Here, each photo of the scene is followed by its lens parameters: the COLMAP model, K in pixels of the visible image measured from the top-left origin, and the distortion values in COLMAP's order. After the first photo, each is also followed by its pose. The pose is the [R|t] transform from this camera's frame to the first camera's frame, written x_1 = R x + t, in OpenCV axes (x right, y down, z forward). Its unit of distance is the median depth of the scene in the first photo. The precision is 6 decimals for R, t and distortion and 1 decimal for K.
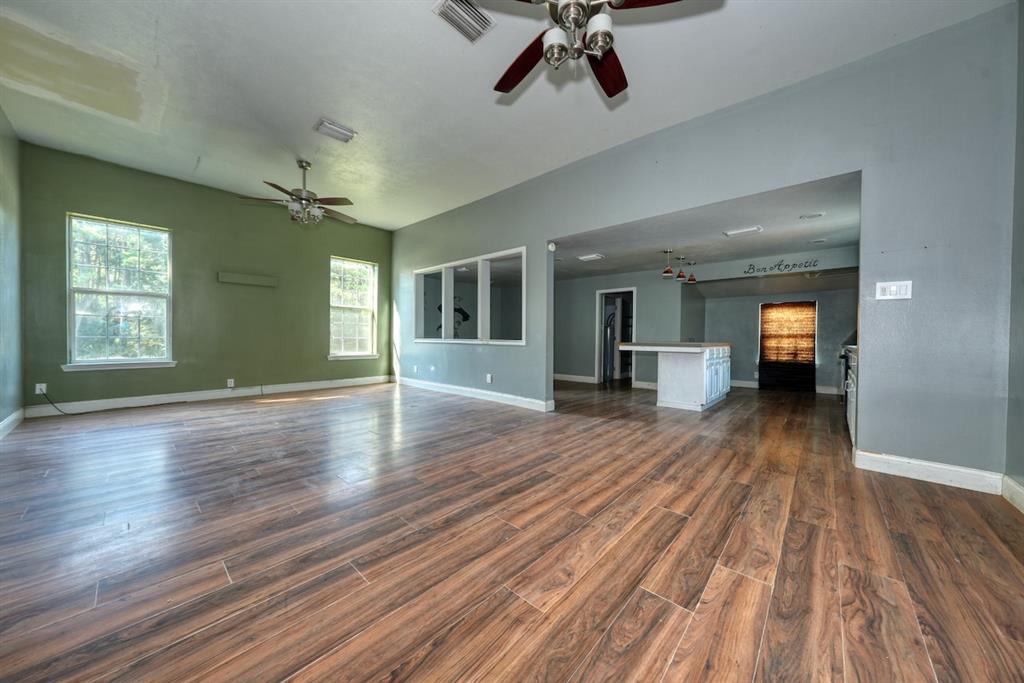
lens RADIAL K [[347.8, 0, 510.1], [0, 347.8, 344.0], [0, 0, 1]] dist [-0.005631, 0.000963]
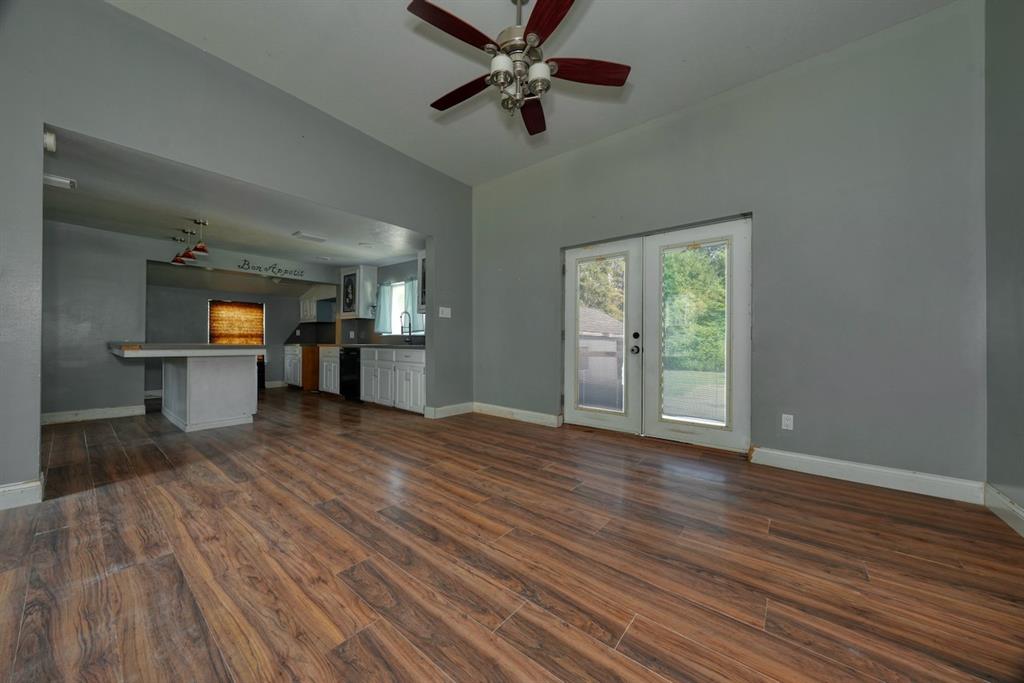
lens RADIAL K [[357.0, 0, 516.4], [0, 357.0, 340.8], [0, 0, 1]] dist [-0.004911, -0.000004]
pose [[-0.073508, -0.004879, 0.997283, -0.800149], [0.010226, 0.999932, 0.005645, -0.018045], [-0.997242, 0.010614, -0.073453, 0.841520]]
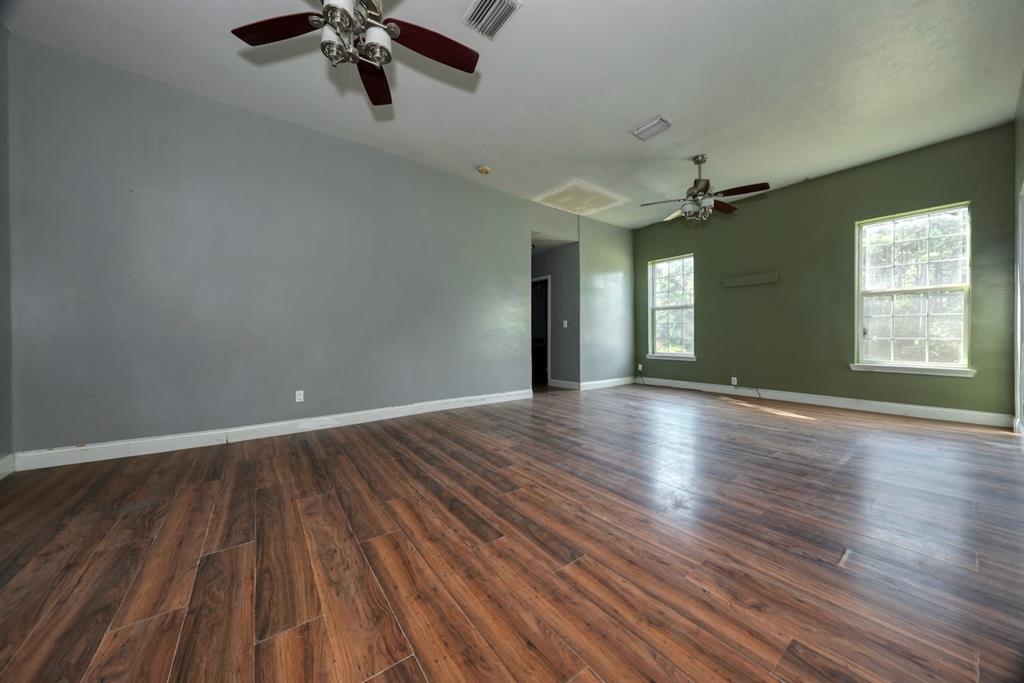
lens RADIAL K [[347.8, 0, 513.8], [0, 347.8, 337.2], [0, 0, 1]] dist [-0.005631, 0.000963]
pose [[-0.193835, -0.003543, -0.981028, 0.847529], [-0.020382, 0.999792, 0.000417, -0.017824], [0.980822, 0.020076, -0.193867, 1.287564]]
